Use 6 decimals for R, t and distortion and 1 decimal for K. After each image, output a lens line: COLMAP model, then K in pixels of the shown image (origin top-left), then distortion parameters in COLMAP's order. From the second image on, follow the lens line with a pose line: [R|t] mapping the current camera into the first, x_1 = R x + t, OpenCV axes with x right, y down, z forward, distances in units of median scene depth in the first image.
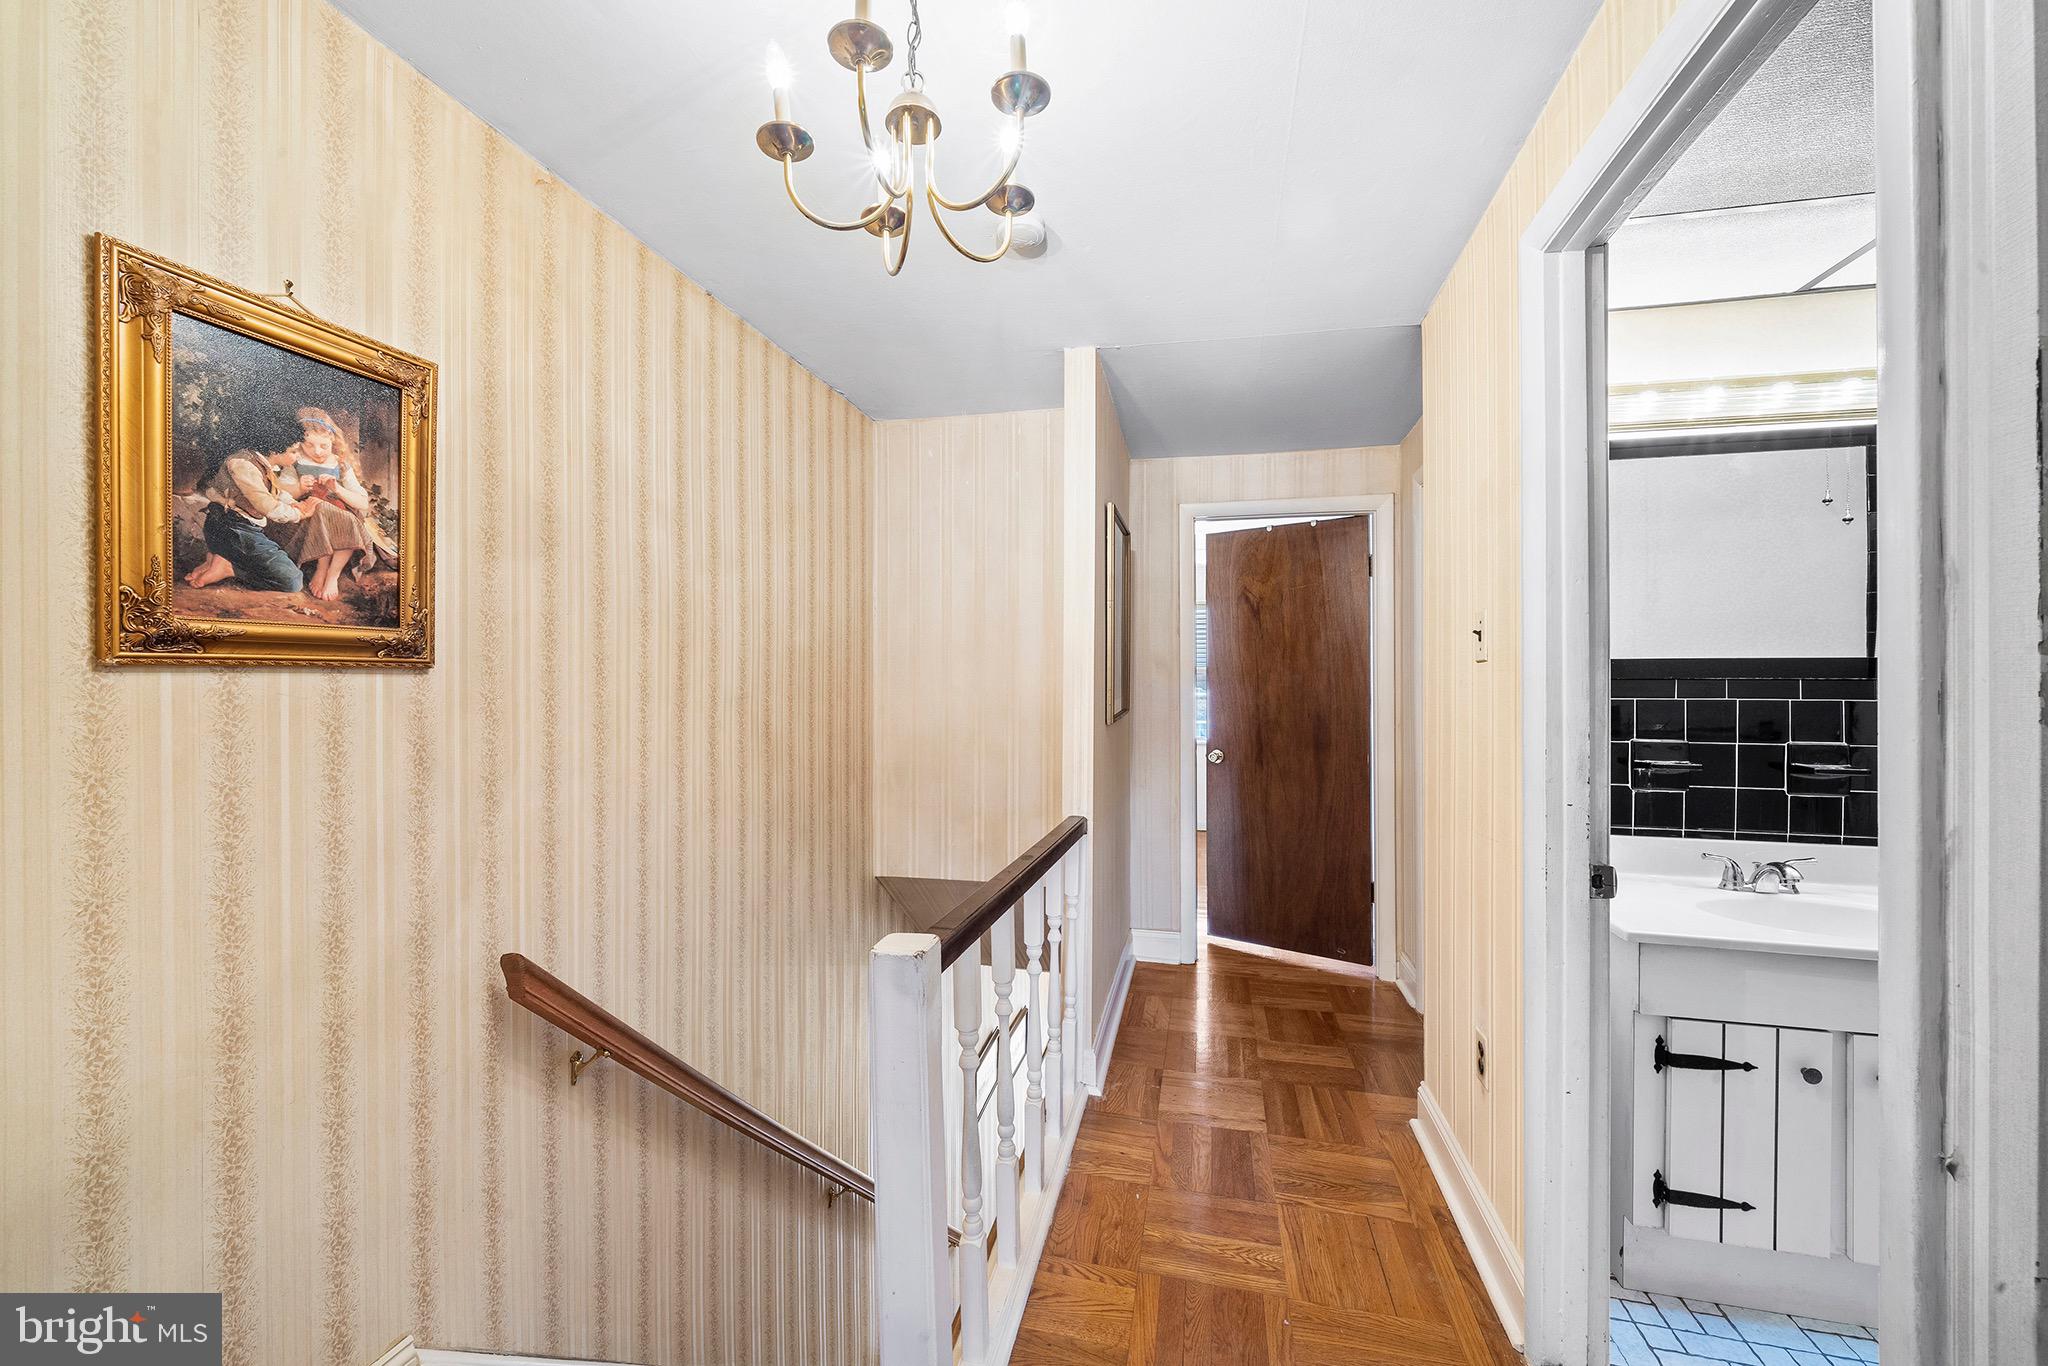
lens RADIAL K [[786.5, 0, 1021.6], [0, 786.5, 676.9], [0, 0, 1]] dist [-0.000232, 0.000106]
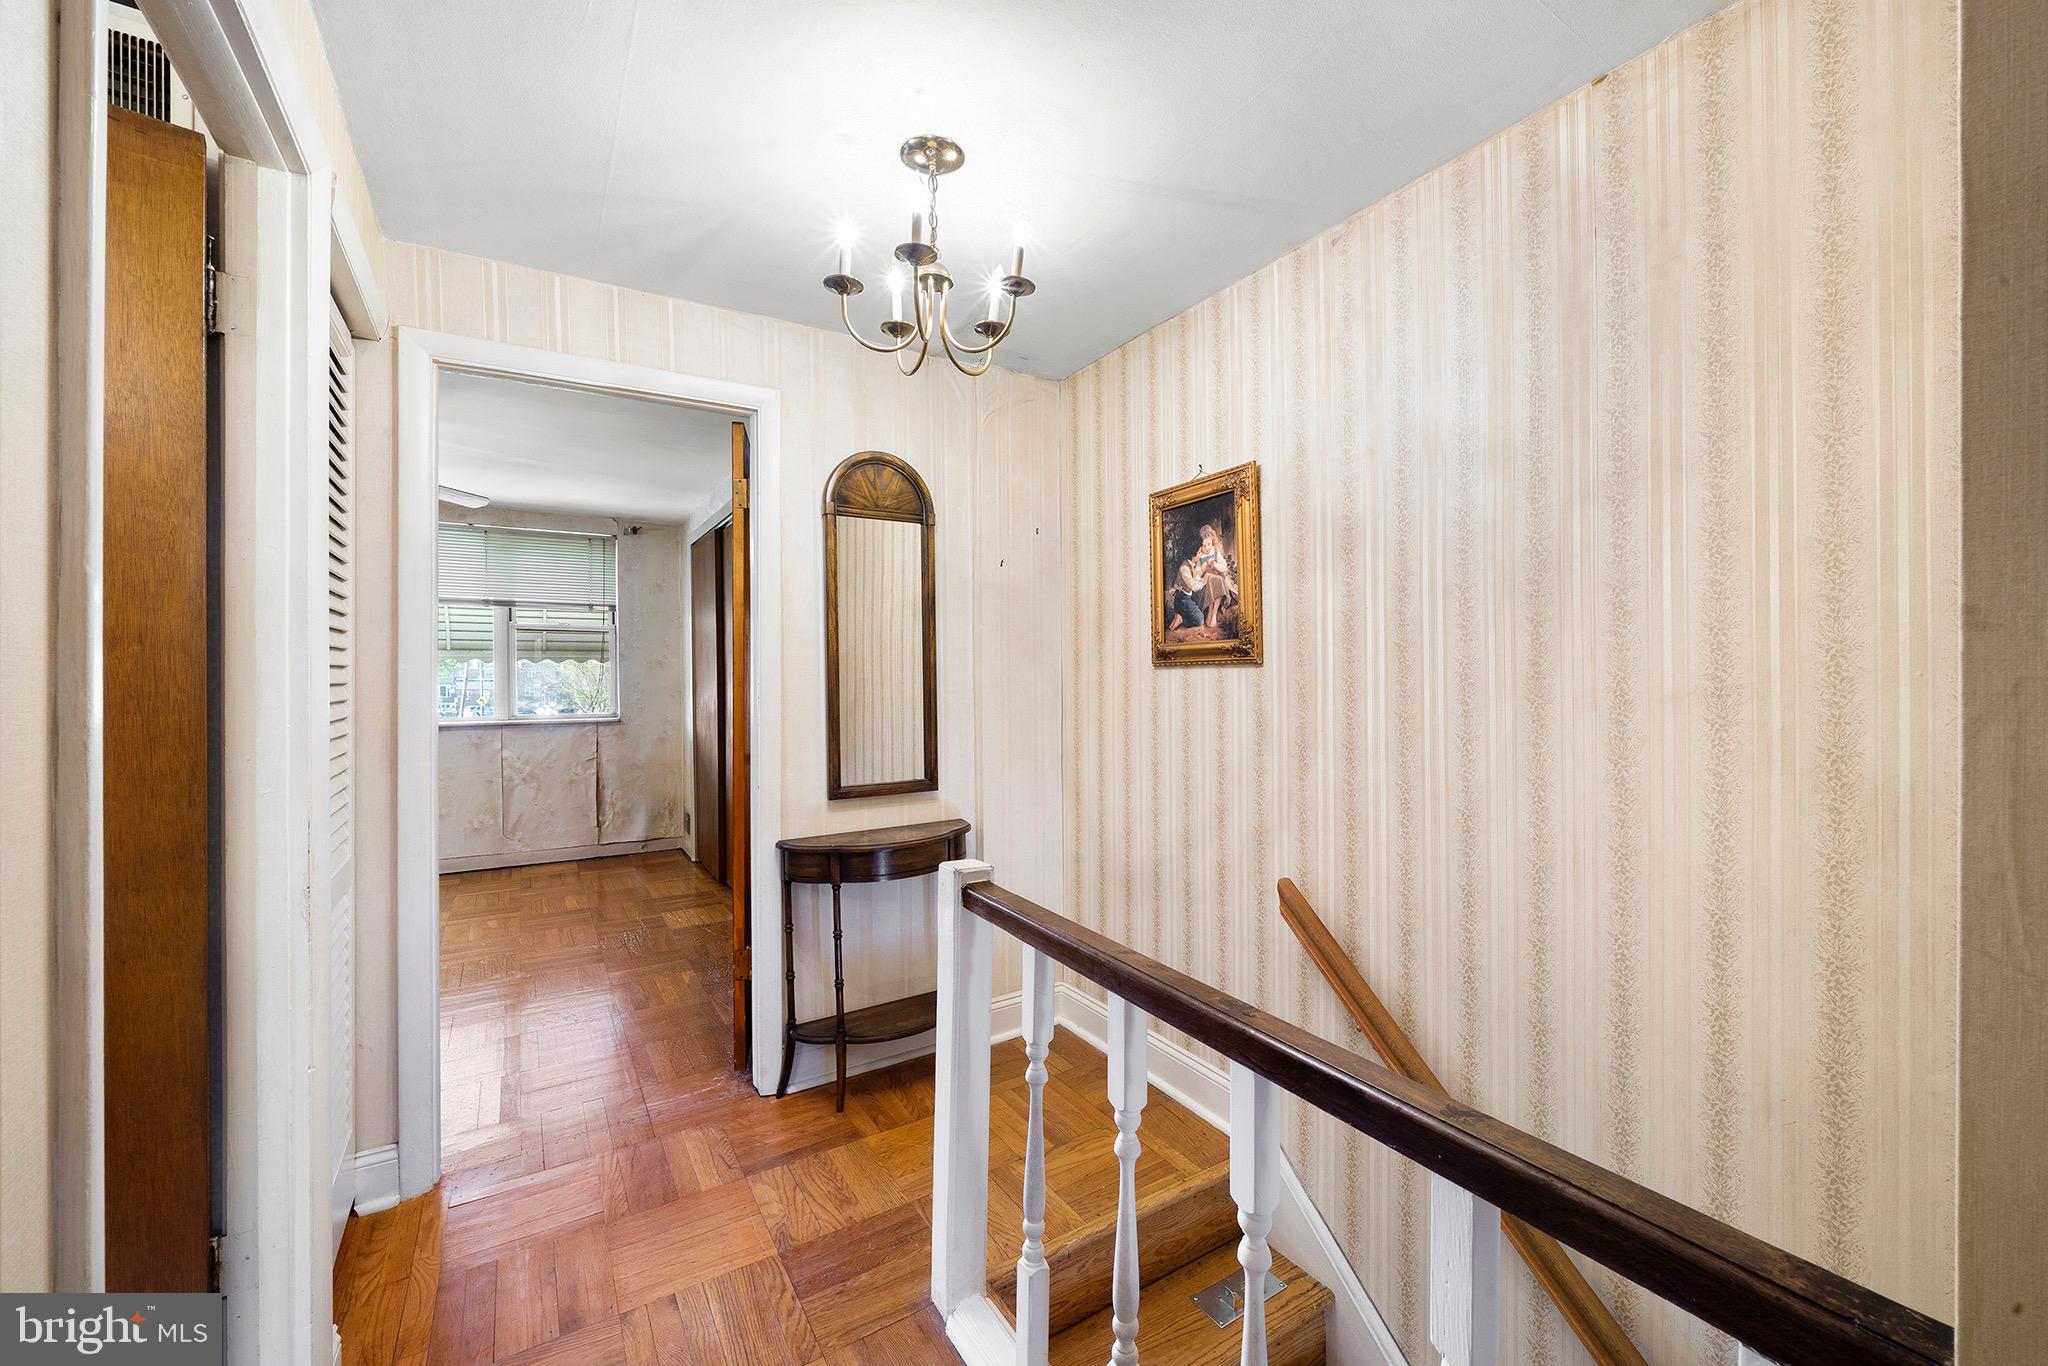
lens RADIAL K [[786.5, 0, 1021.6], [0, 786.5, 676.9], [0, 0, 1]] dist [-0.000232, 0.000106]
pose [[-0.695308, -0.001373, -0.718711, 0.692617], [0.006580, 0.999944, -0.008276, 0.027038], [0.718682, -0.010483, -0.695260, 1.841484]]
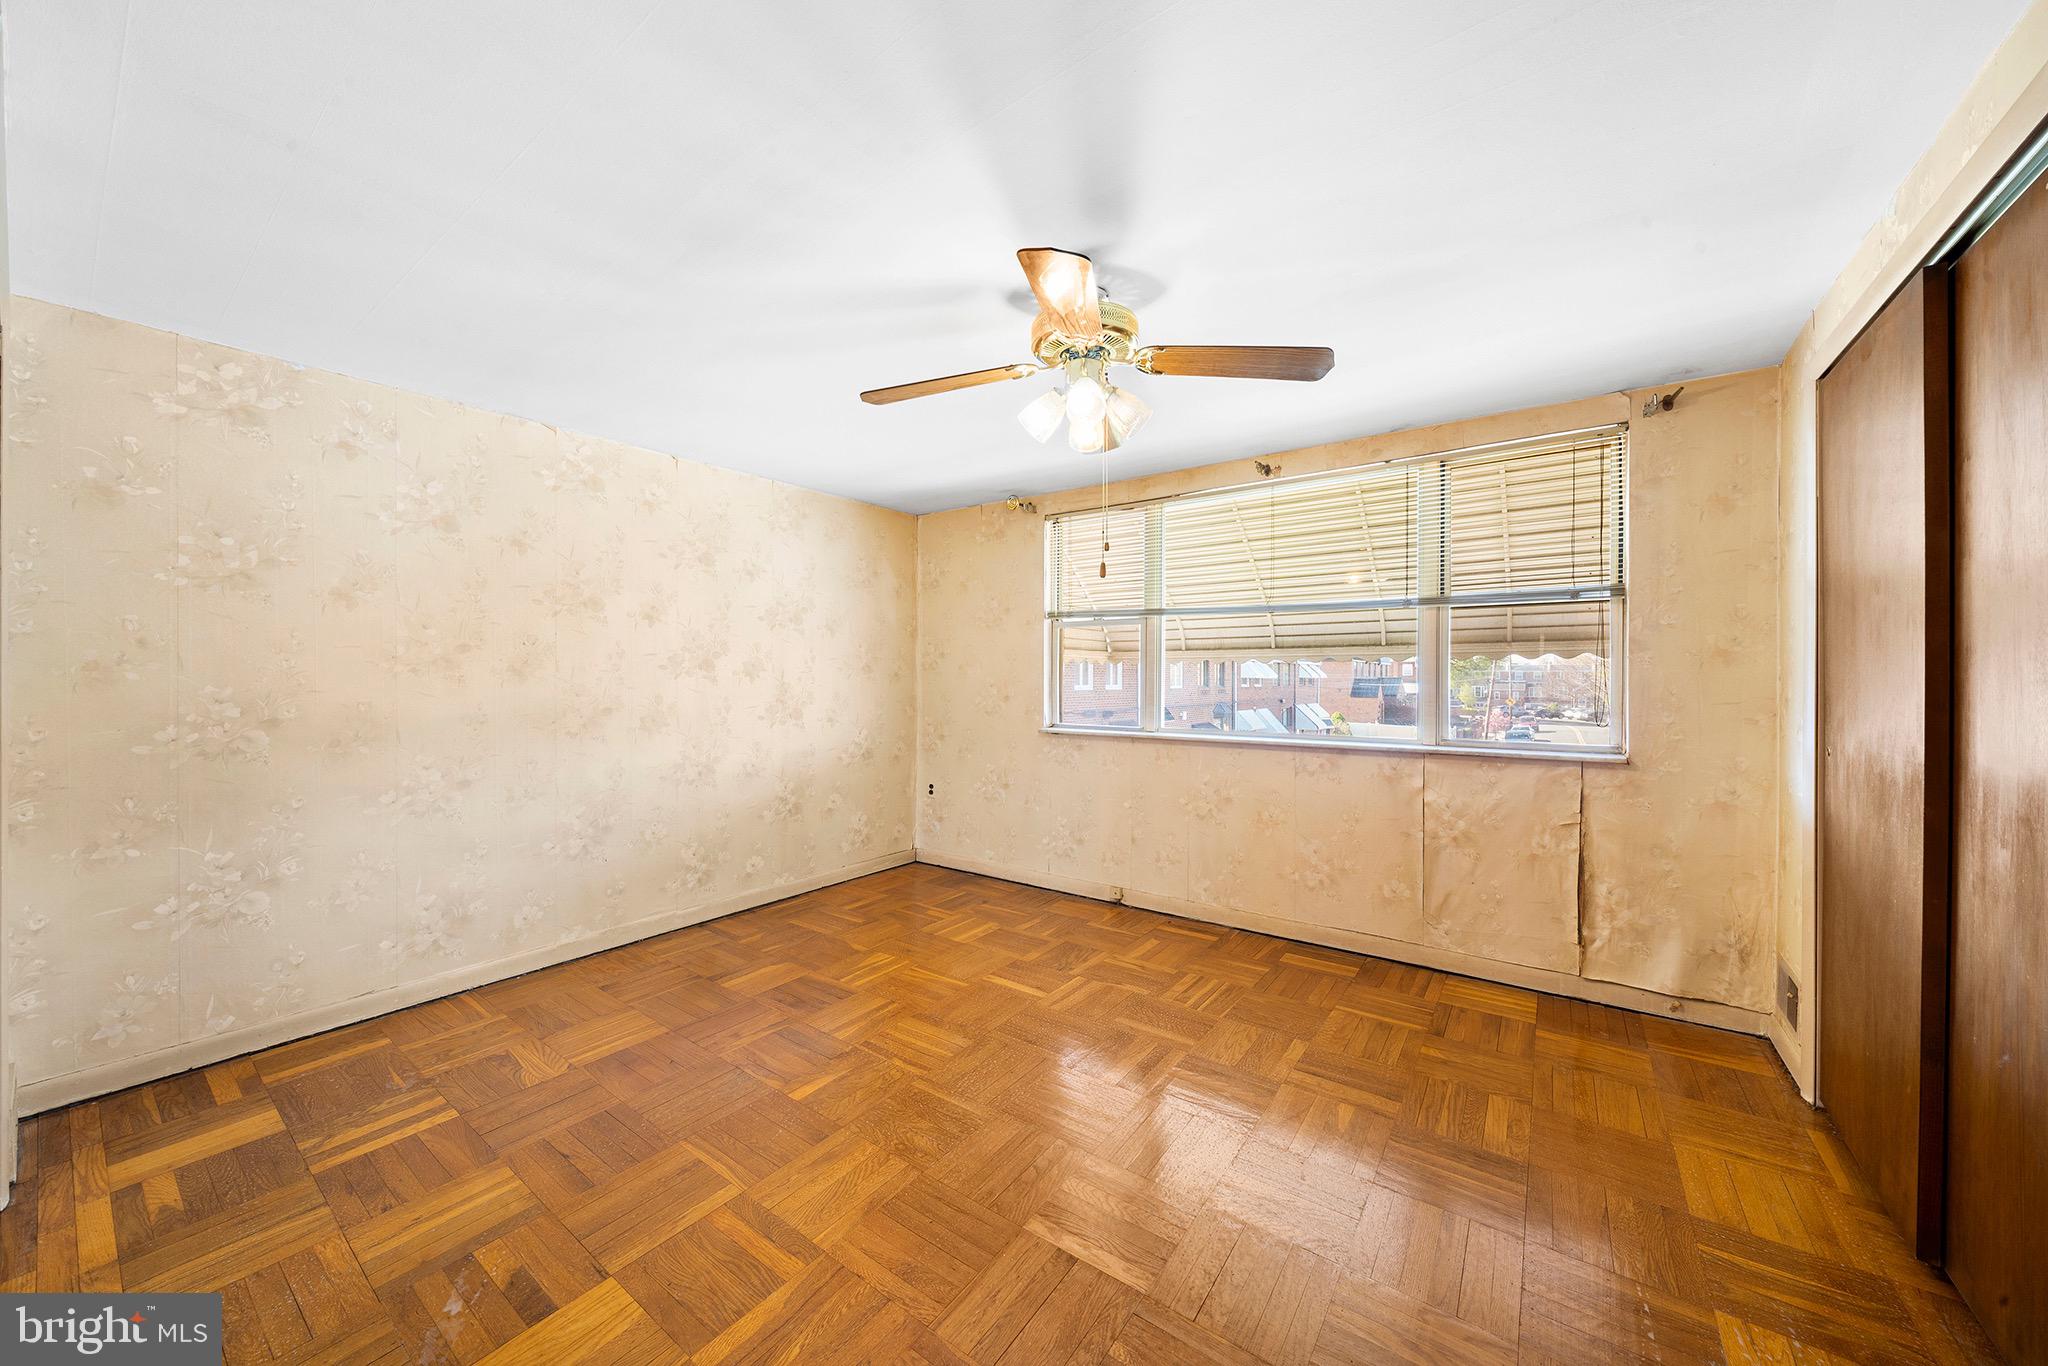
lens RADIAL K [[731.0, 0, 1024.2], [0, 731.0, 690.3], [0, 0, 1]] dist [-0.001669, -0.000163]
pose [[-0.924563, -0.012115, 0.380836, -0.575011], [-0.009412, 0.999916, 0.008959, -0.022933], [-0.380912, 0.004699, -0.924599, -1.436069]]
